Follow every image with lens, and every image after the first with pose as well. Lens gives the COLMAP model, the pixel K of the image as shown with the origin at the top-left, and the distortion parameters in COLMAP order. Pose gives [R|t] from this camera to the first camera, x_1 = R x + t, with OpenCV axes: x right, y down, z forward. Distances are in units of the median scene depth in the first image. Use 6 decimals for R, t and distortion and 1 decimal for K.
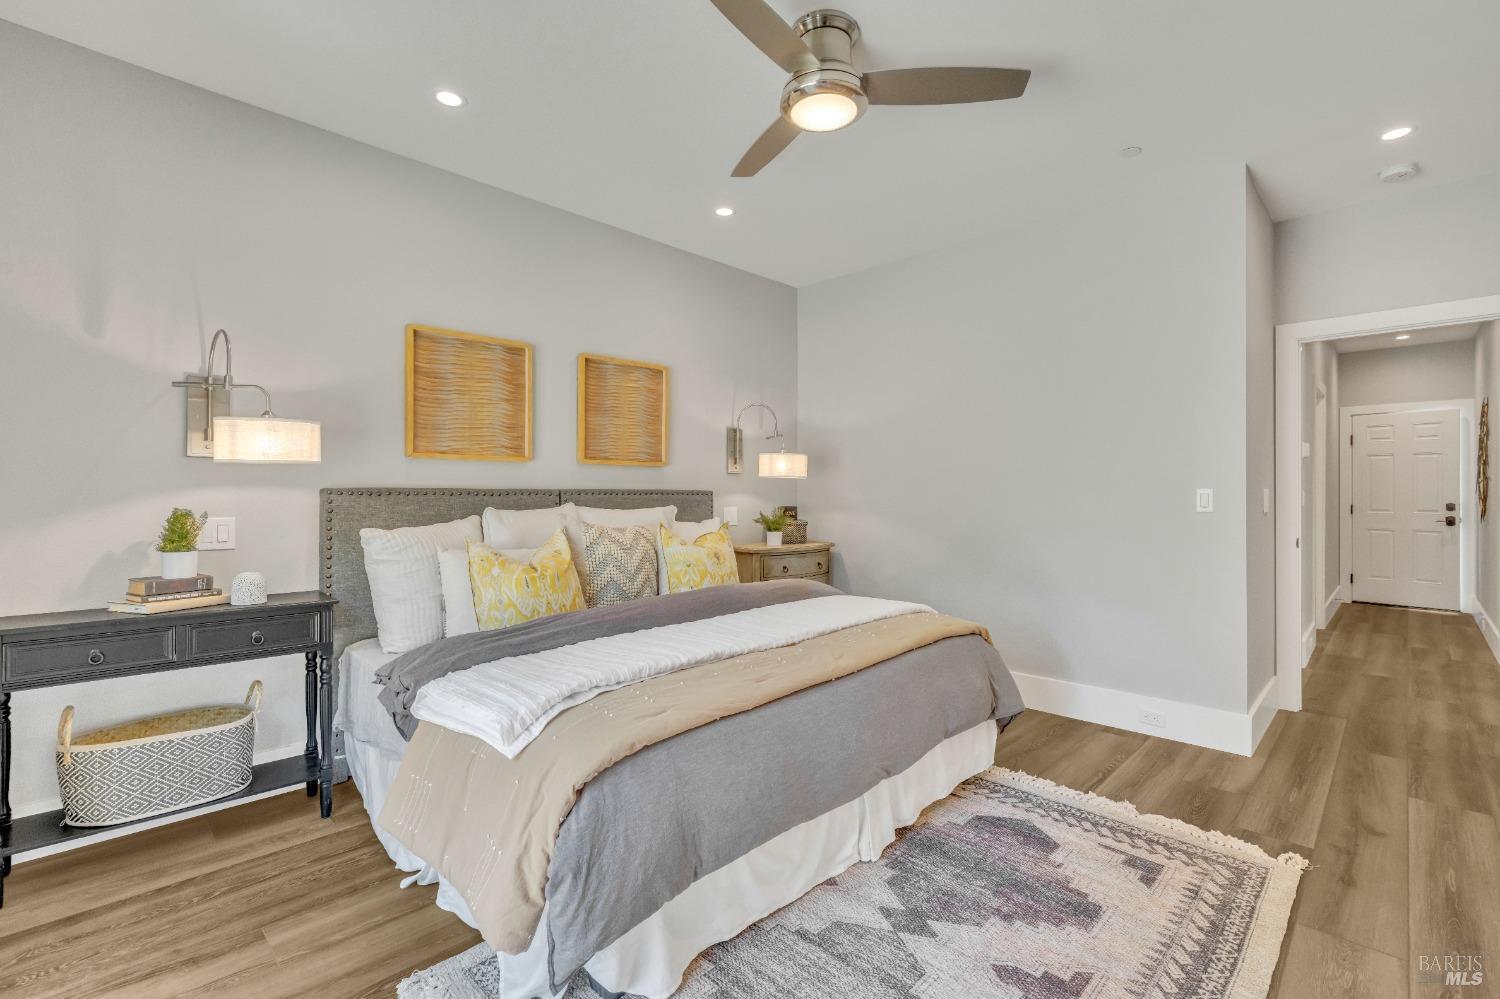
lens RADIAL K [[672.0, 0, 750.0], [0, 672.0, 499.5], [0, 0, 1]] dist [-0.001338, 0.000207]
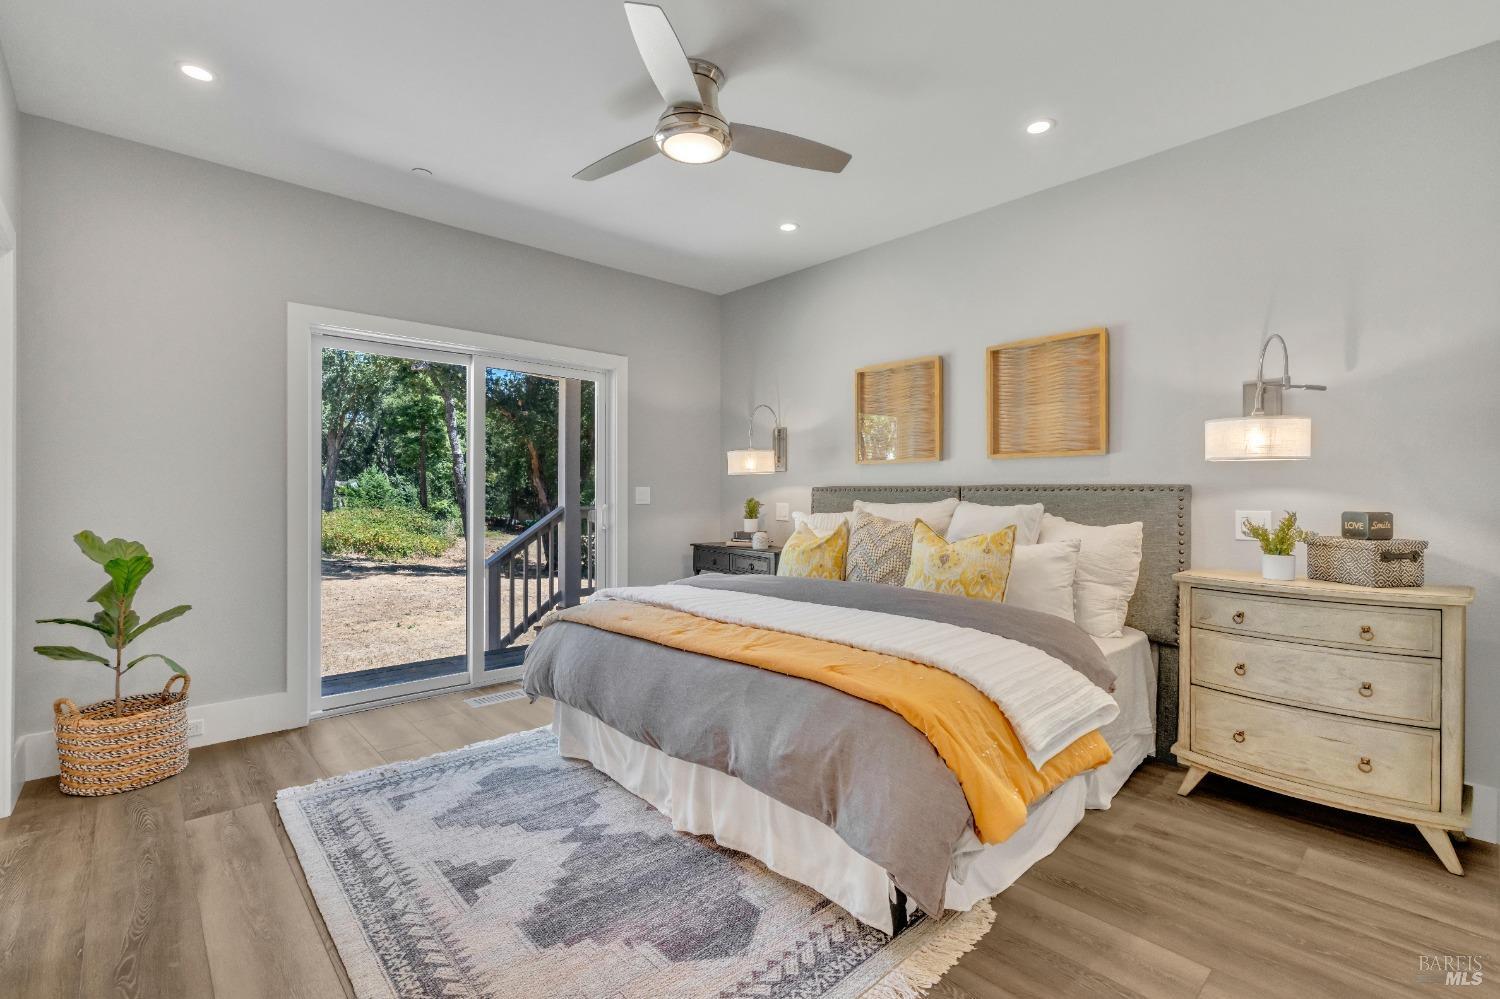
lens RADIAL K [[663.7, 0, 750.4], [0, 663.7, 493.6], [0, 0, 1]] dist [0.000634, -0.000127]
pose [[-0.041707, -0.000428, -0.999130, 1.078361], [-0.011714, 0.999931, 0.000060, 0.001376], [0.999061, 0.011706, -0.041709, 1.009527]]
